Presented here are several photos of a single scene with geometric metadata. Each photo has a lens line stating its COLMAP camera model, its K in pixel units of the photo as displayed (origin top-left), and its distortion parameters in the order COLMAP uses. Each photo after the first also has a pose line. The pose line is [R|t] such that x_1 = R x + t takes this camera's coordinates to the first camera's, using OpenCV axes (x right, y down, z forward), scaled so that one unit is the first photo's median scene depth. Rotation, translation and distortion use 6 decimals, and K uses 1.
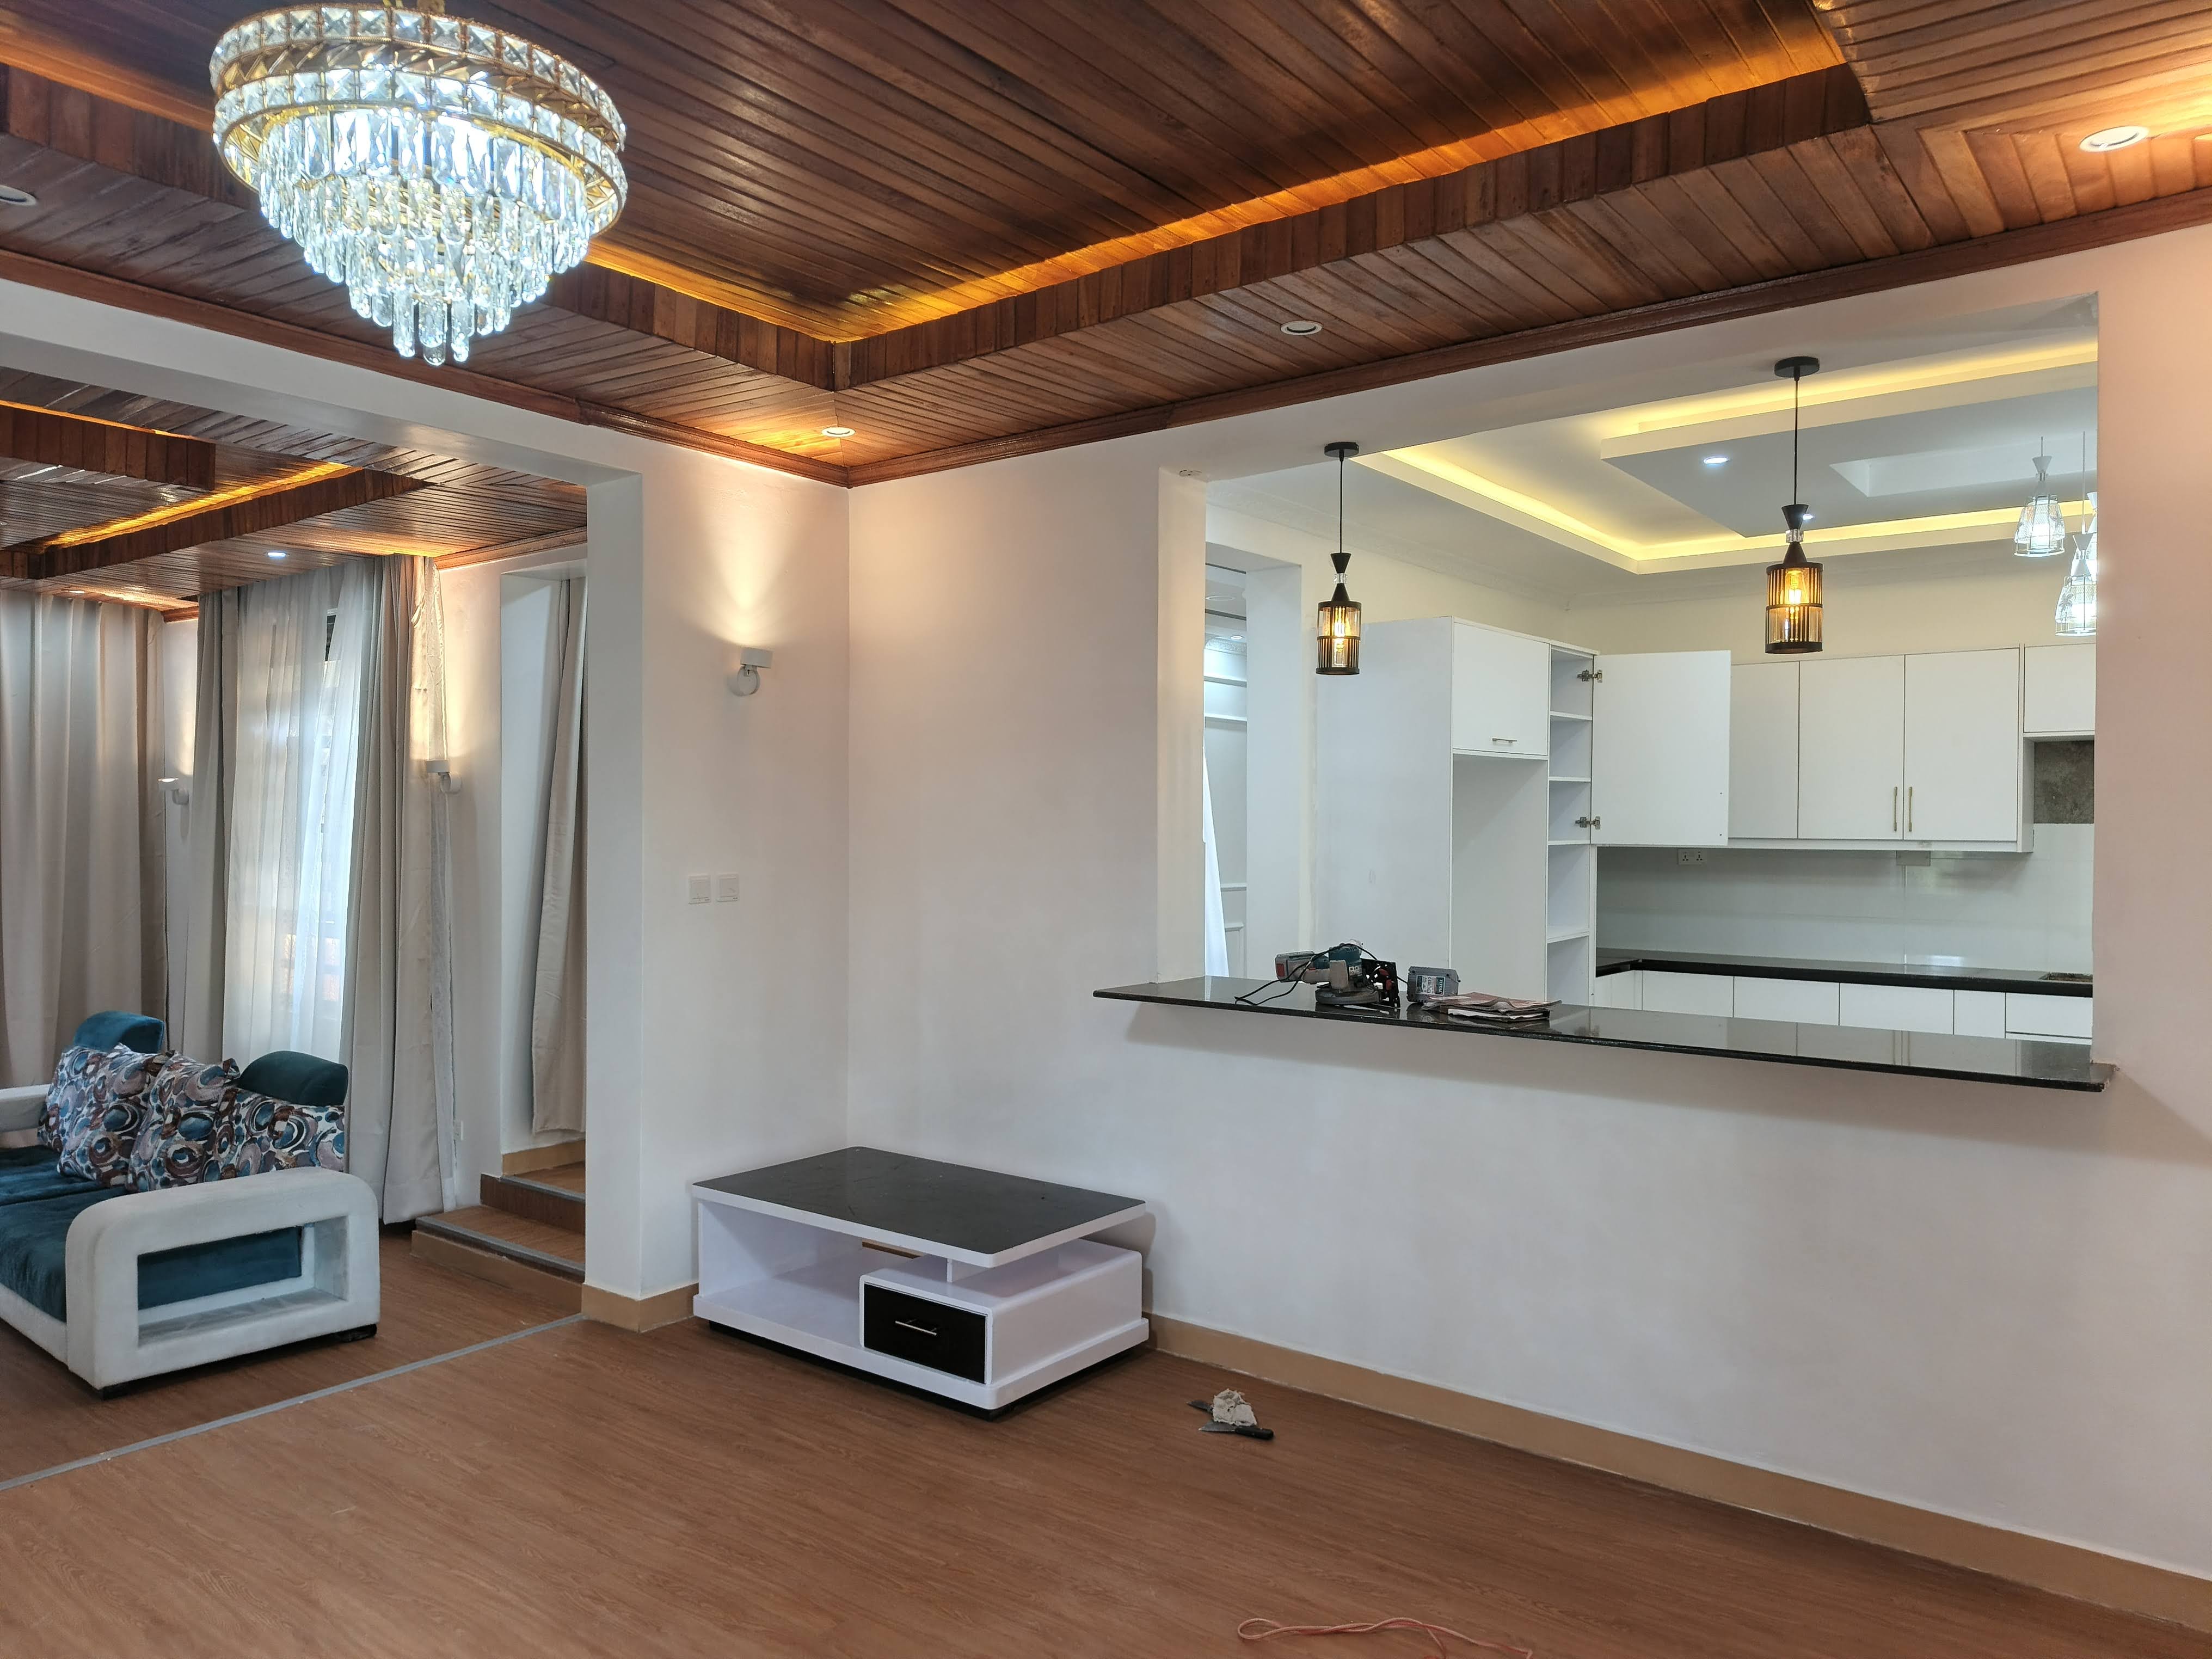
lens RADIAL K [[1519.0, 0, 1106.6], [0, 1519.0, 839.6], [0, 0, 1]] dist [0.055640, -0.061415]
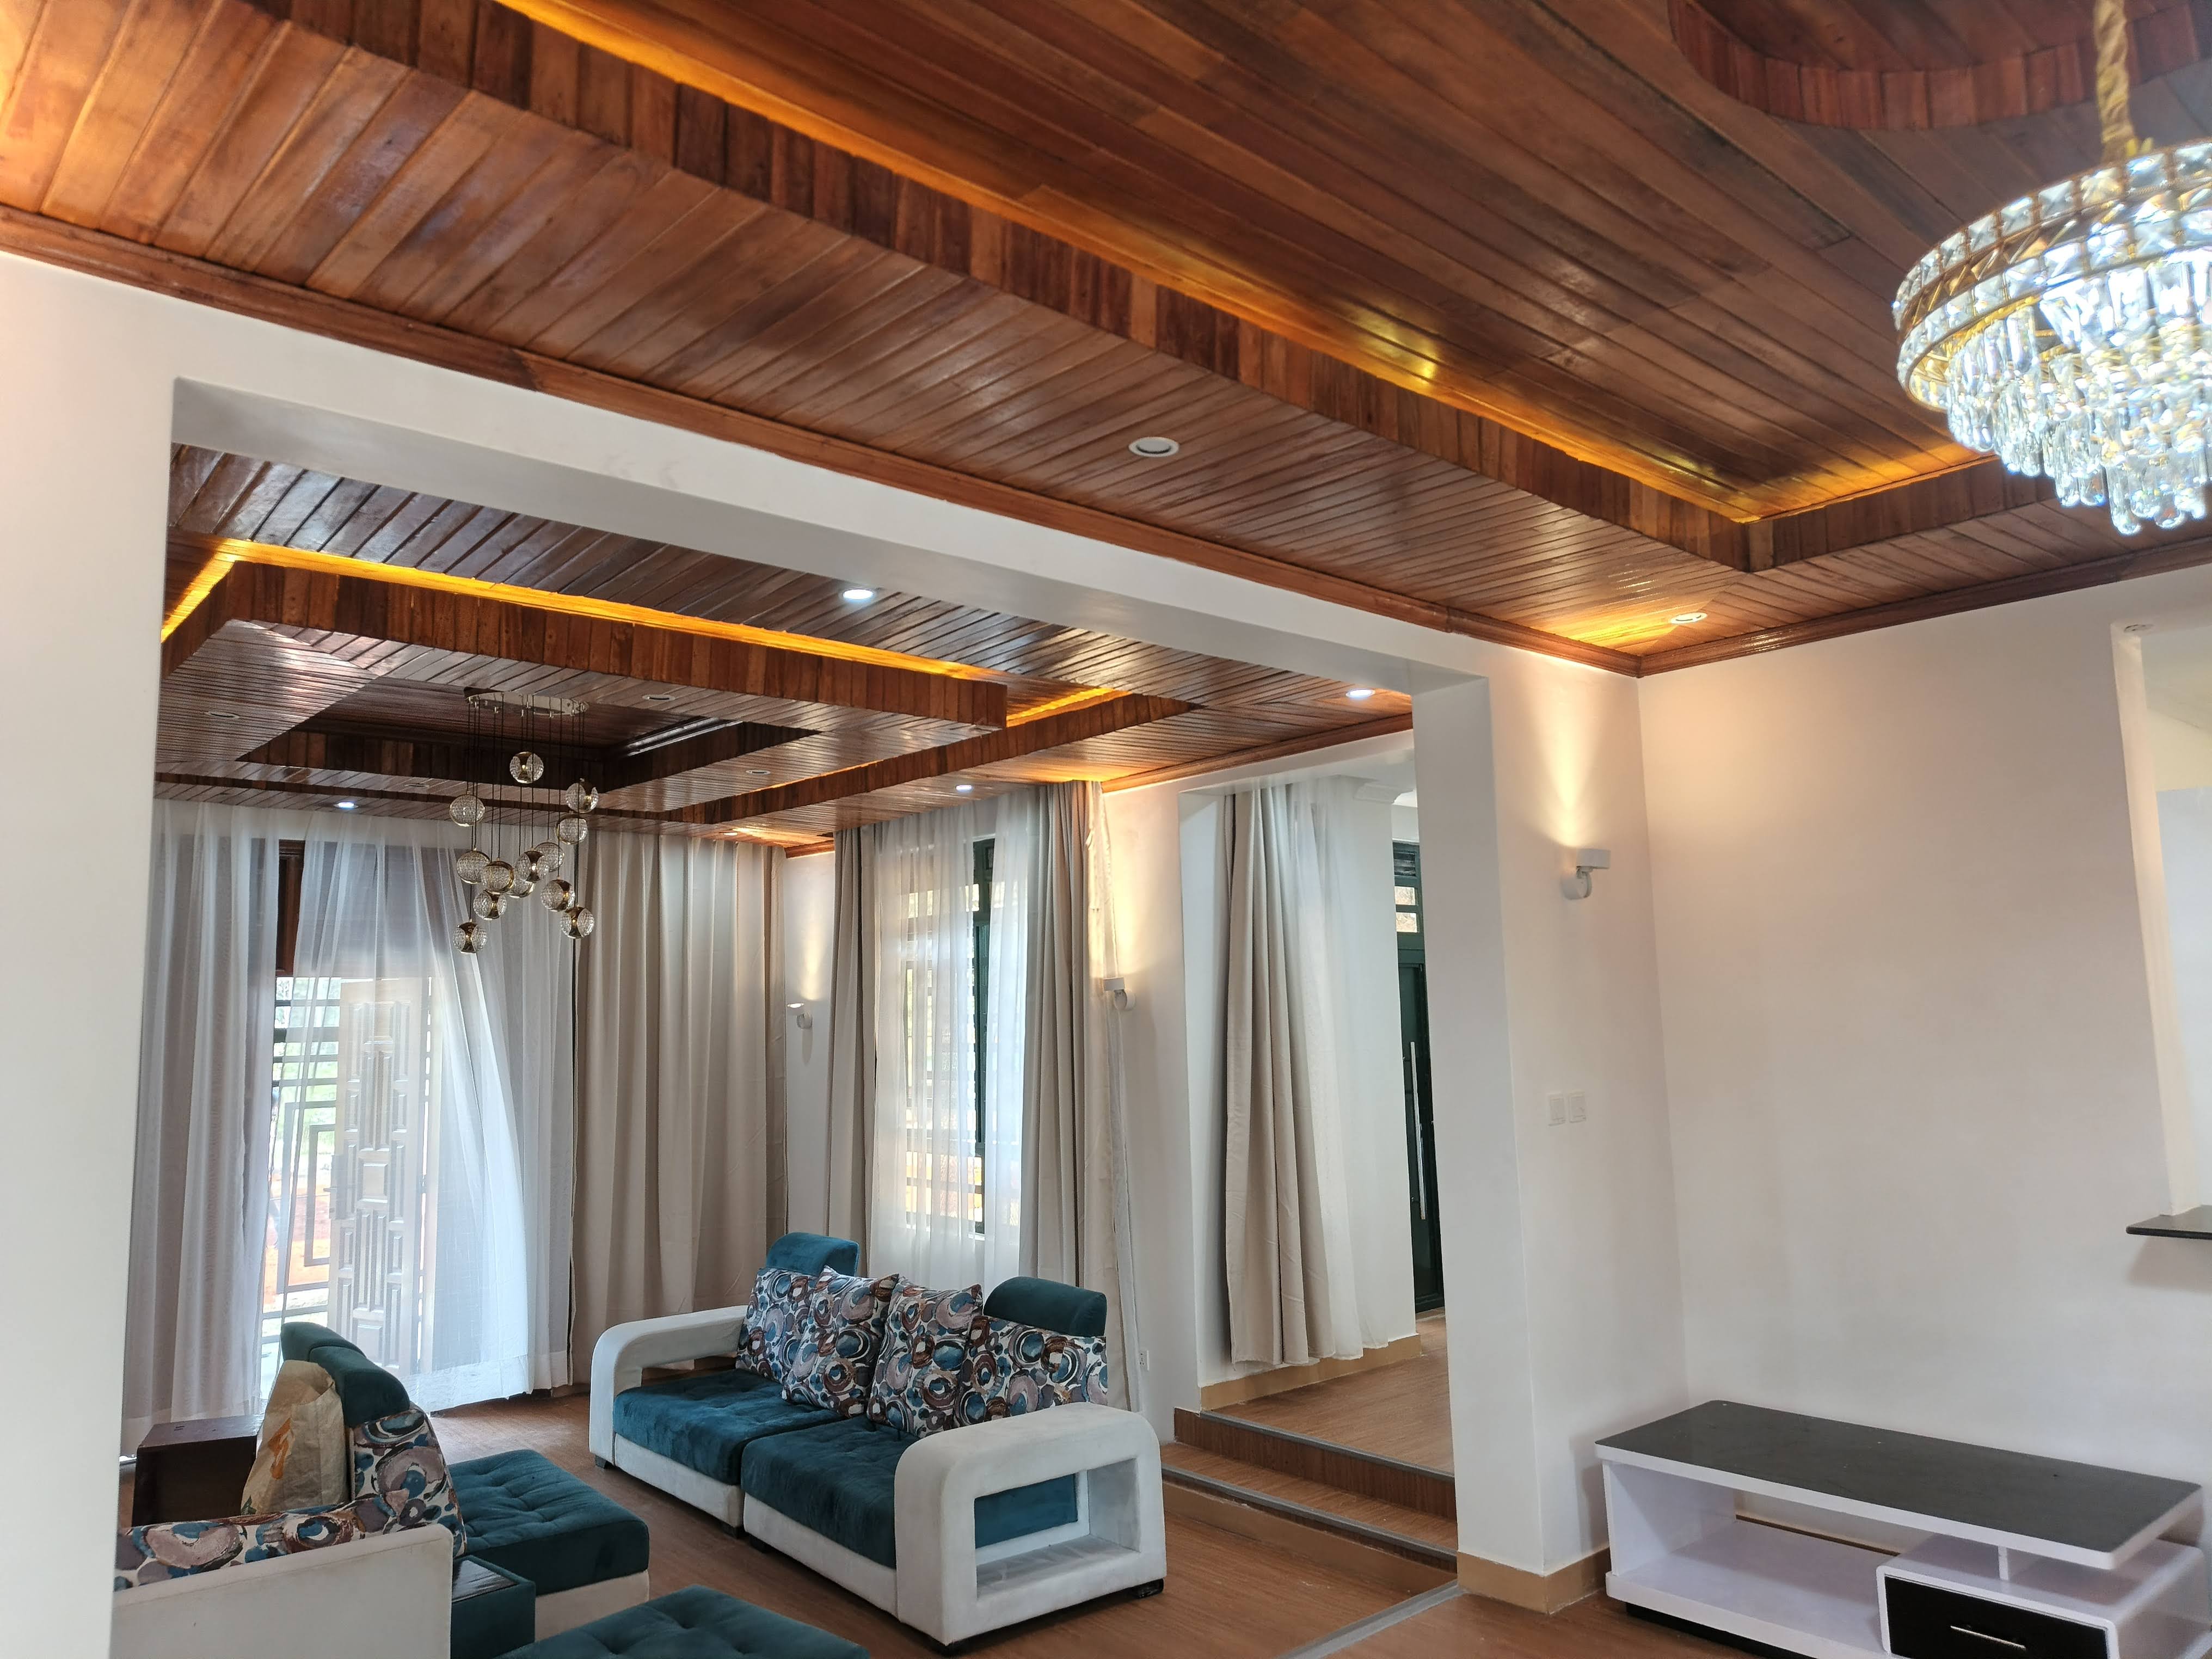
lens RADIAL K [[1519.0, 0, 1089.9], [0, 1519.0, 839.6], [0, 0, 1]] dist [0.055640, -0.061415]
pose [[0.978811, -0.052670, -0.197875, -0.351995], [0.026640, 0.990895, -0.131976, -0.014526], [0.203025, 0.123908, 0.971302, 0.017669]]
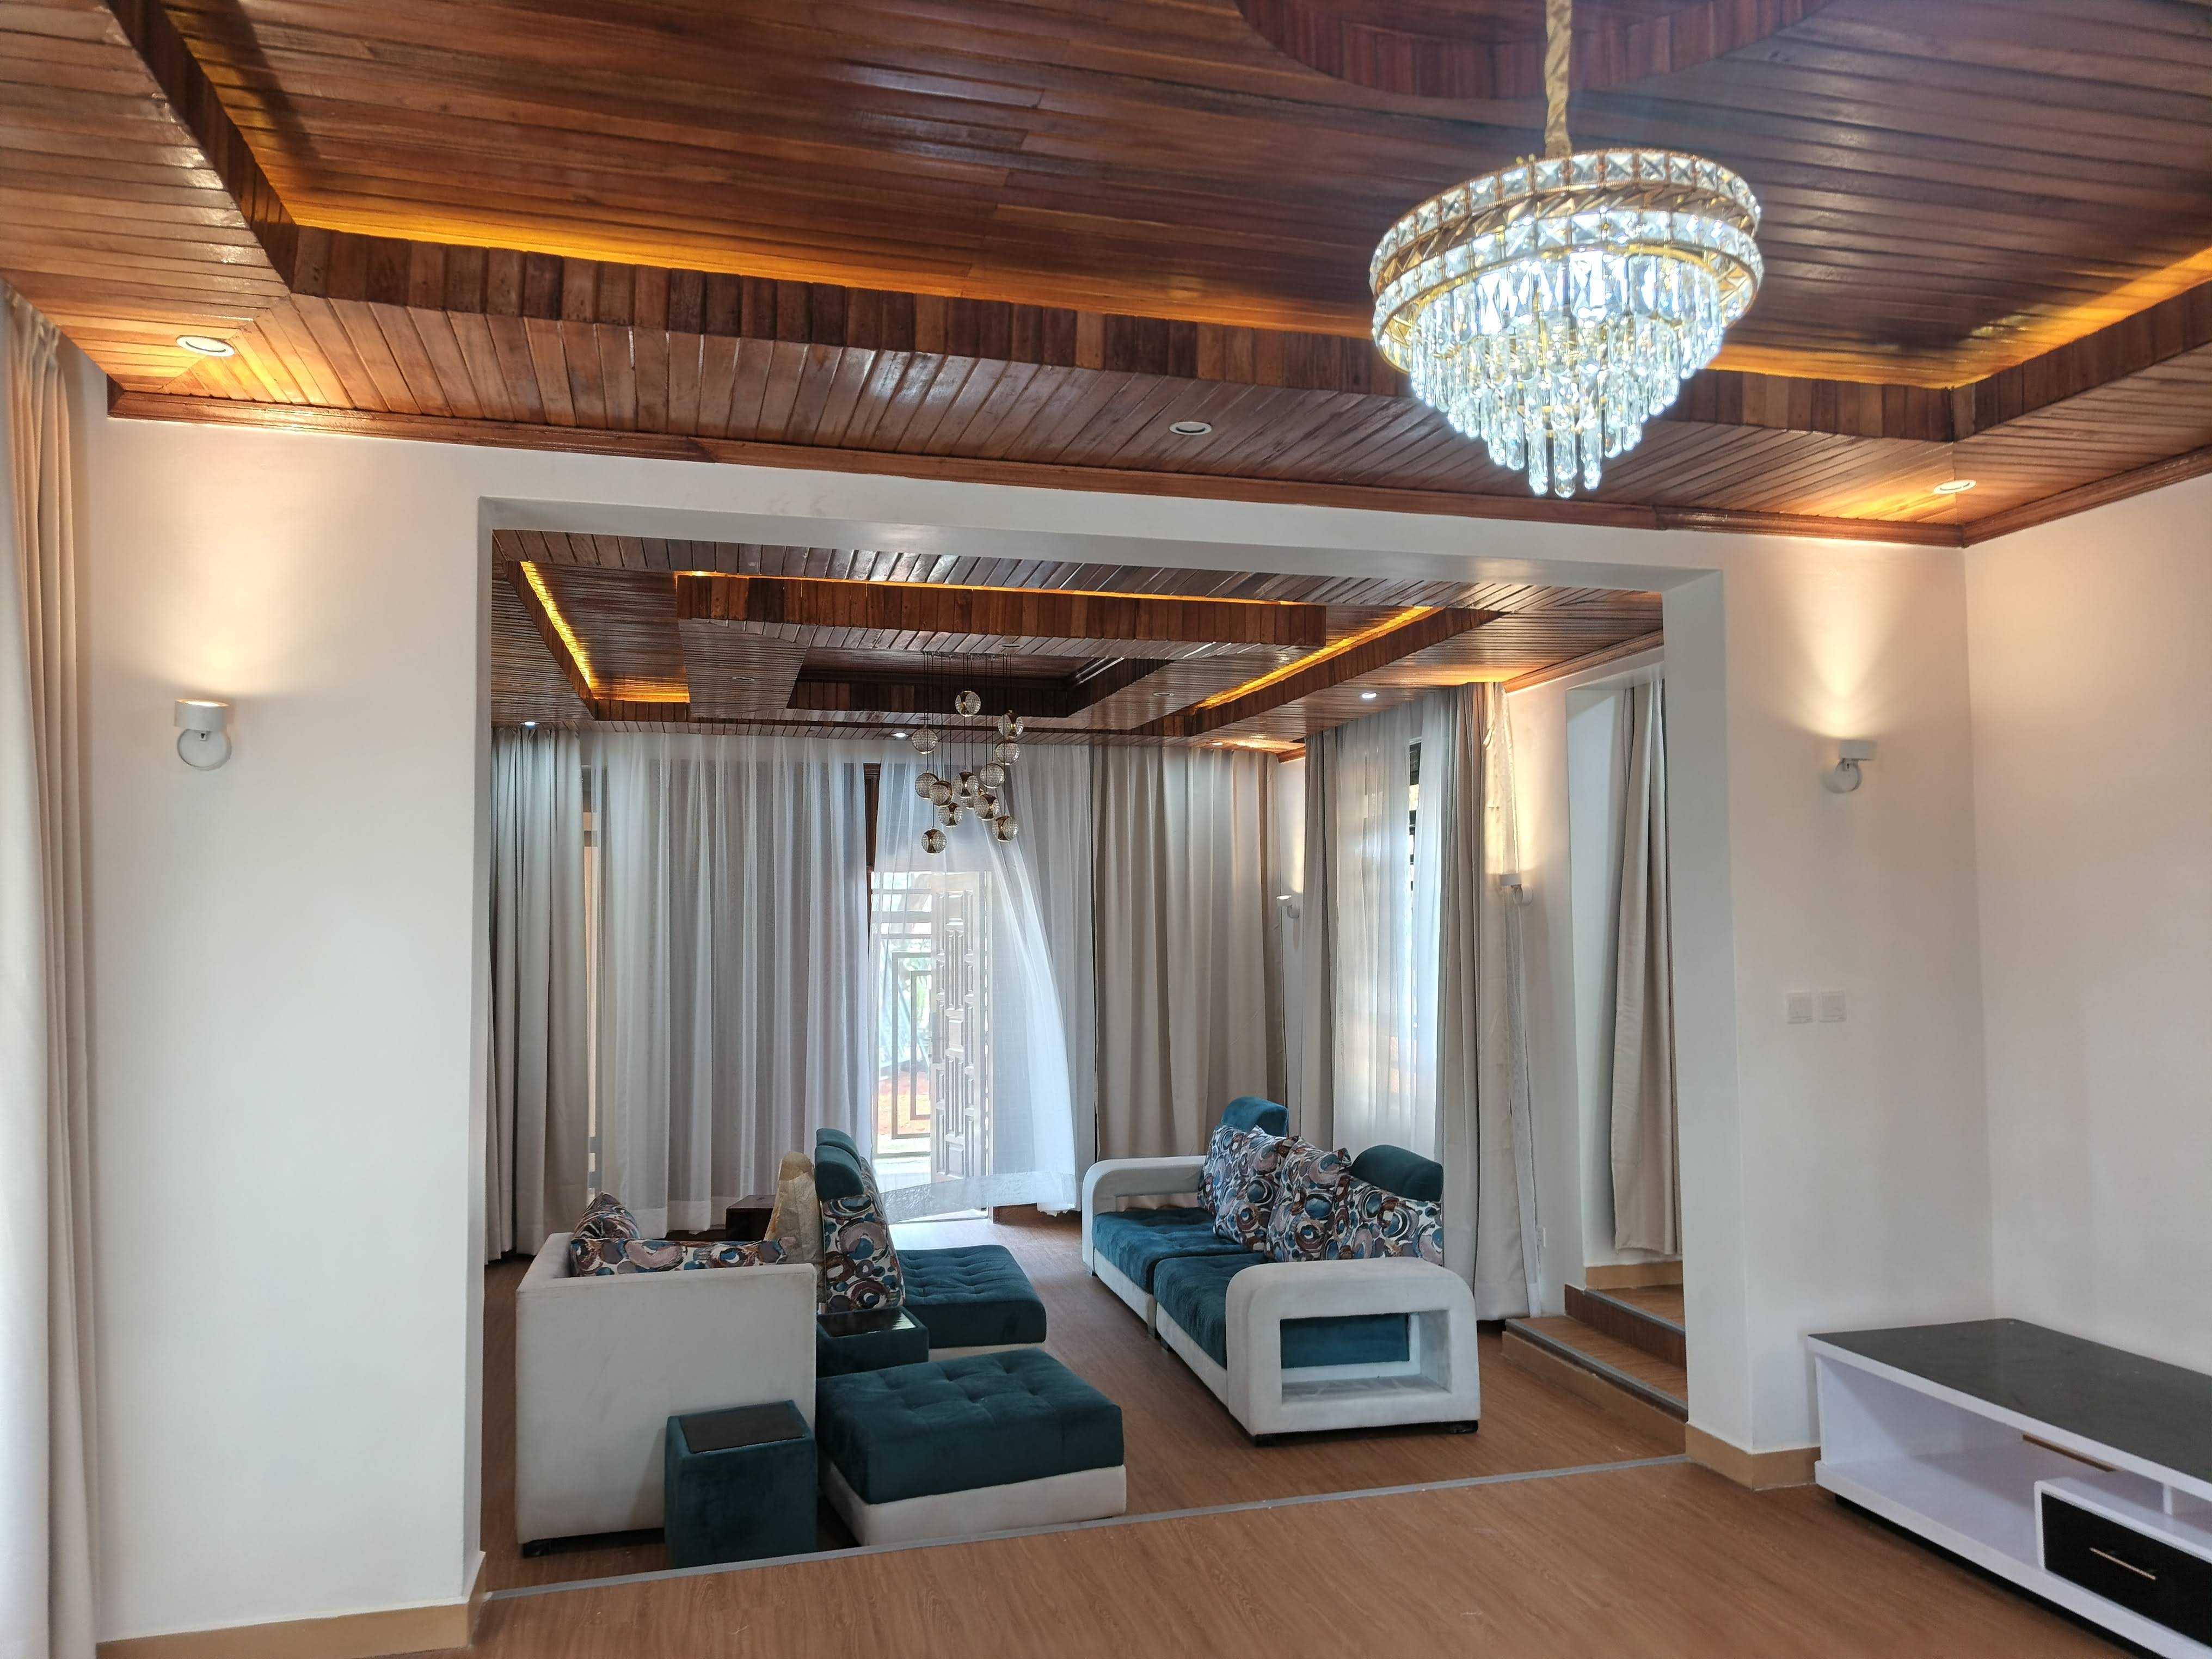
lens RADIAL K [[1519.0, 0, 1087.4], [0, 1519.0, 844.6], [0, 0, 1]] dist [0.055640, -0.061415]
pose [[0.786293, -0.045574, -0.616171, -0.031612], [0.005767, 0.997774, -0.066439, -0.005842], [0.617827, 0.048688, 0.784805, 0.009414]]
